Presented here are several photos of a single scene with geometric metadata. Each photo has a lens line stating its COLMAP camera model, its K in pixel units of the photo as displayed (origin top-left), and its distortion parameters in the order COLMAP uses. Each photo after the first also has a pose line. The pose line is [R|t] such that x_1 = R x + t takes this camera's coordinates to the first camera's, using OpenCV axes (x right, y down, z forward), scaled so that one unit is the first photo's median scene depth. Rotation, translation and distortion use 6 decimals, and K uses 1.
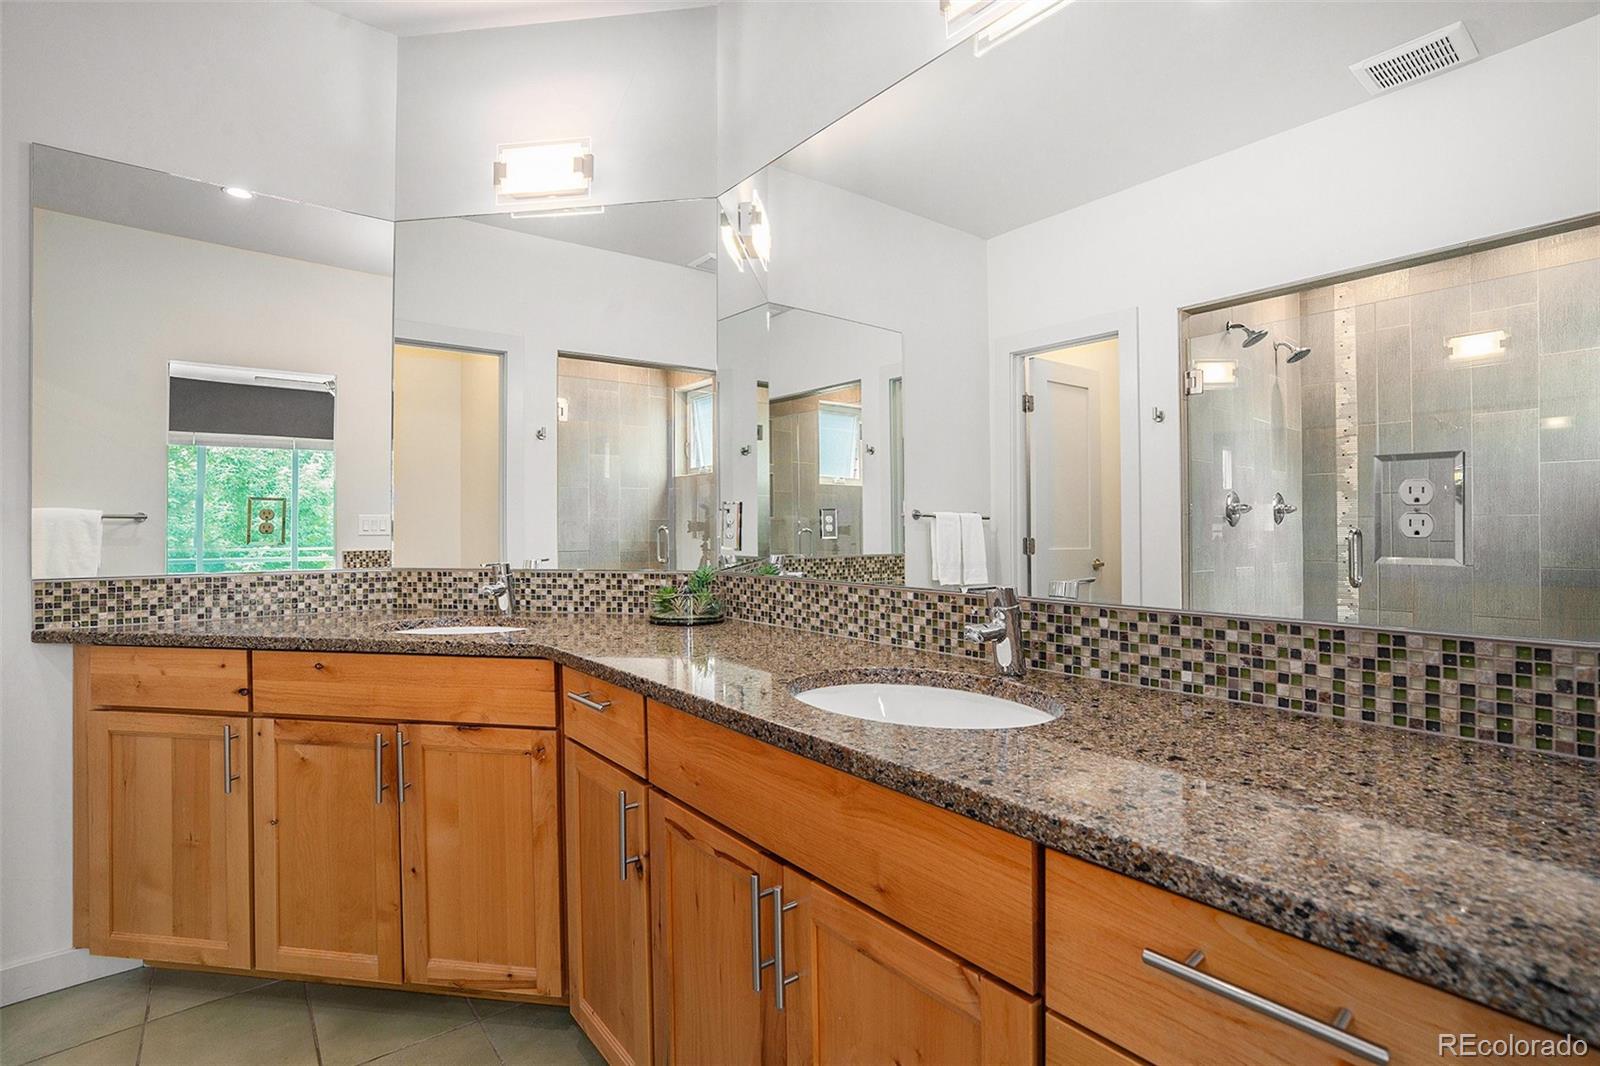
lens RADIAL K [[758.9, 0, 800.0], [0, 758.9, 533.0], [0, 0, 1]] dist [-0.088813, 0.057037]
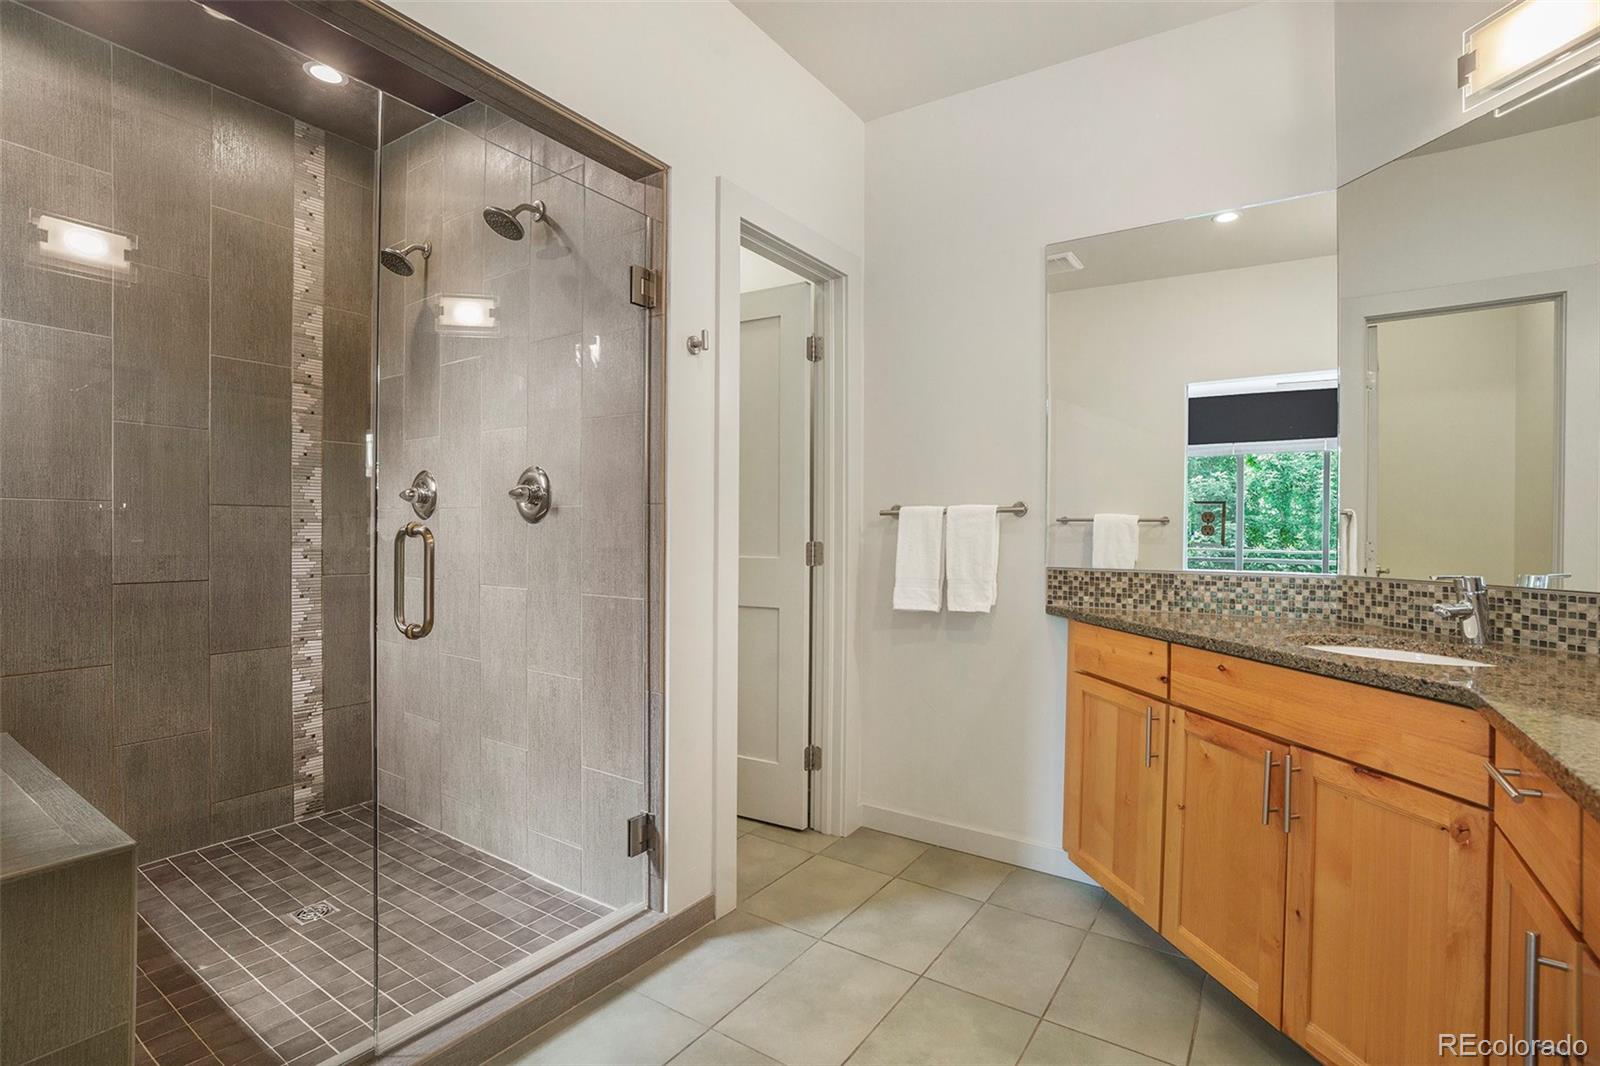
lens RADIAL K [[758.4, 0, 800.0], [0, 758.4, 533.0], [0, 0, 1]] dist [-0.075133, 0.028205]
pose [[0.296822, 0.006390, -0.954911, 0.111674], [-0.012187, 0.999922, 0.002903, 0.001948], [0.954855, 0.010776, 0.296877, 0.129551]]
